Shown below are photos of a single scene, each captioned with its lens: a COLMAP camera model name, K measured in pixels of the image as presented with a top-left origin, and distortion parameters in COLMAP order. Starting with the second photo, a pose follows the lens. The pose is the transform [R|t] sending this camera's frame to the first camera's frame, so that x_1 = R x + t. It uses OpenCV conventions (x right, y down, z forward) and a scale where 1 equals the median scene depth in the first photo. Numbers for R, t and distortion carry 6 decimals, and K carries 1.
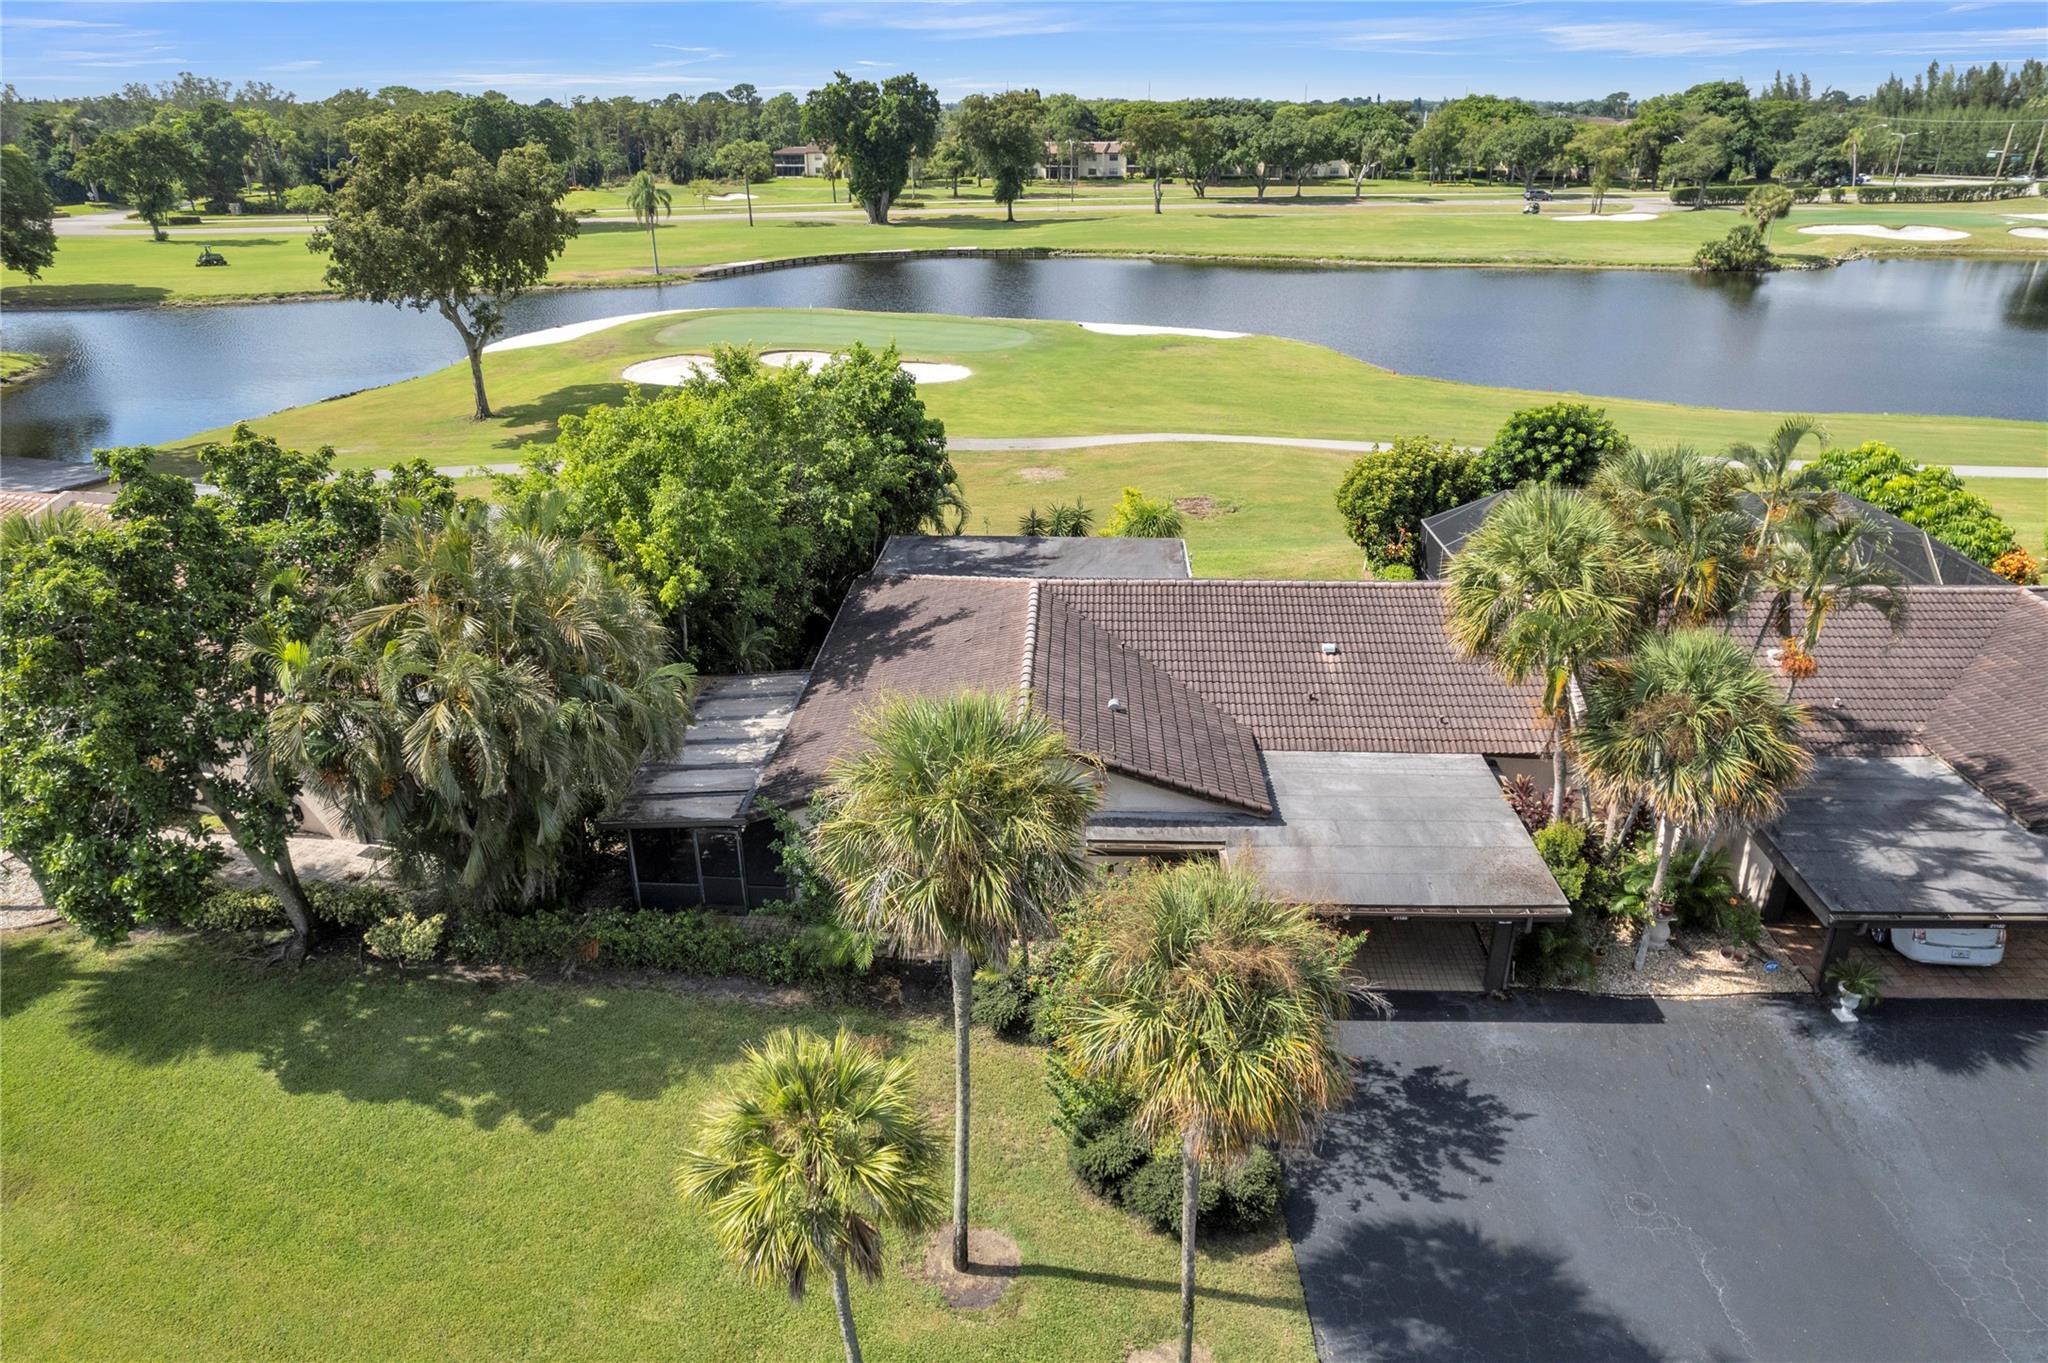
lens RADIAL K [[1318.1, 0, 1025.2], [0, 1318.1, 674.5], [0, 0, 1]] dist [-0.080275, 0.073412]
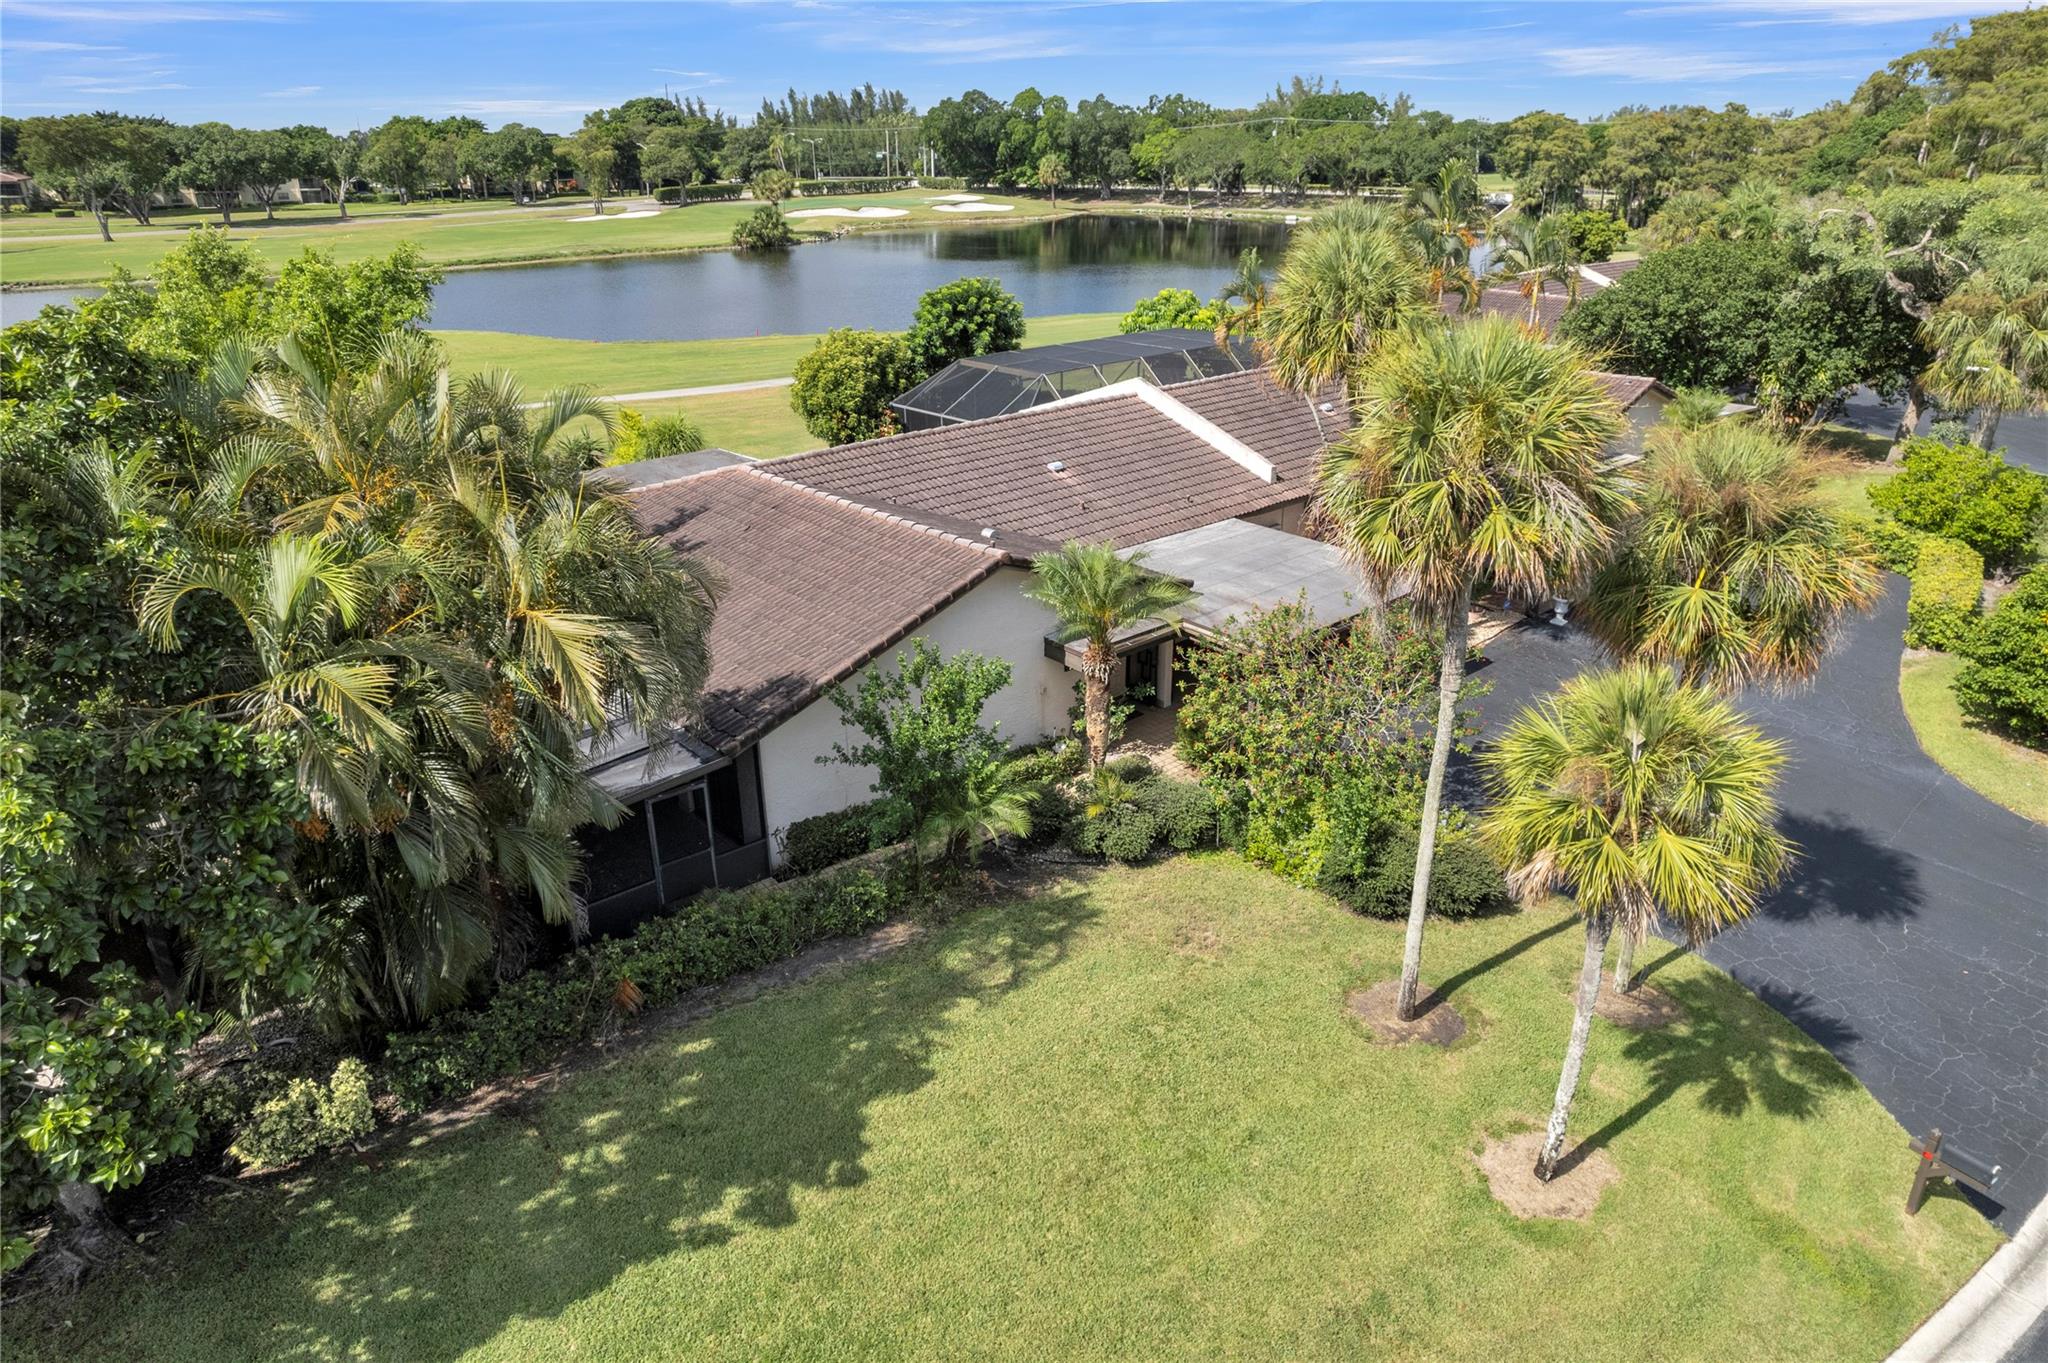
lens RADIAL K [[1313.5, 0, 1013.1], [0, 1313.5, 672.6], [0, 0, 1]] dist [-0.068248, 0.068857]
pose [[0.723816, -0.263864, 0.637547, -0.563896], [0.281827, 0.956459, 0.075892, 0.053988], [-0.629813, 0.124746, 0.766665, 0.320522]]
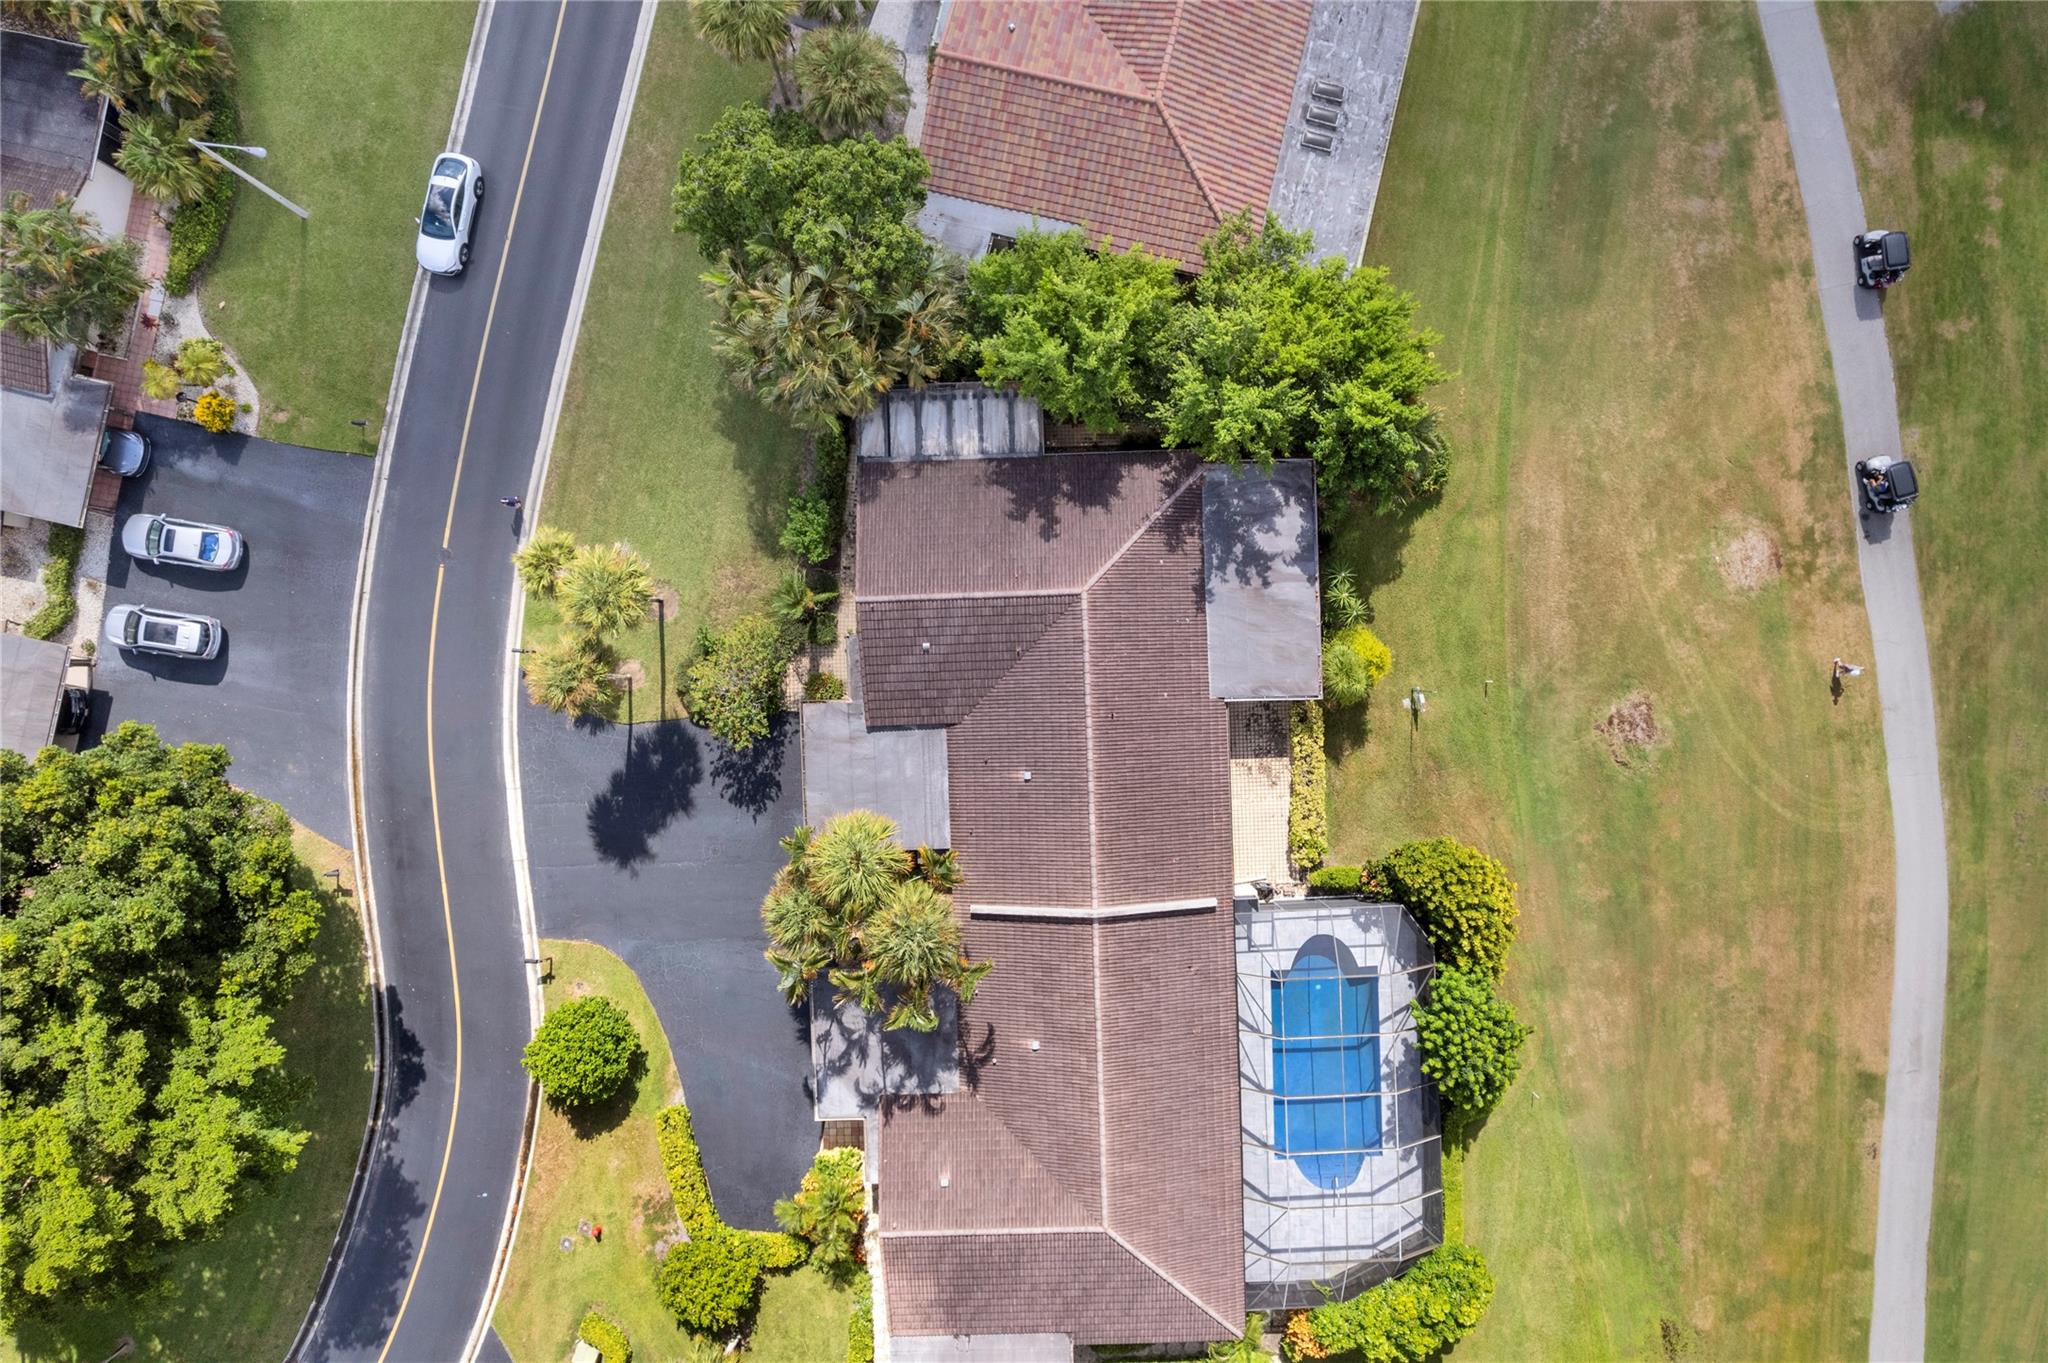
lens RADIAL K [[1313.5, 0, 1013.1], [0, 1313.5, 672.6], [0, 0, 1]] dist [-0.068248, 0.068857]
pose [[0.073906, 0.997252, -0.005070, 0.132123], [-0.400494, 0.034336, 0.915656, -1.809132], [0.913314, -0.065642, 0.401931, 0.392556]]
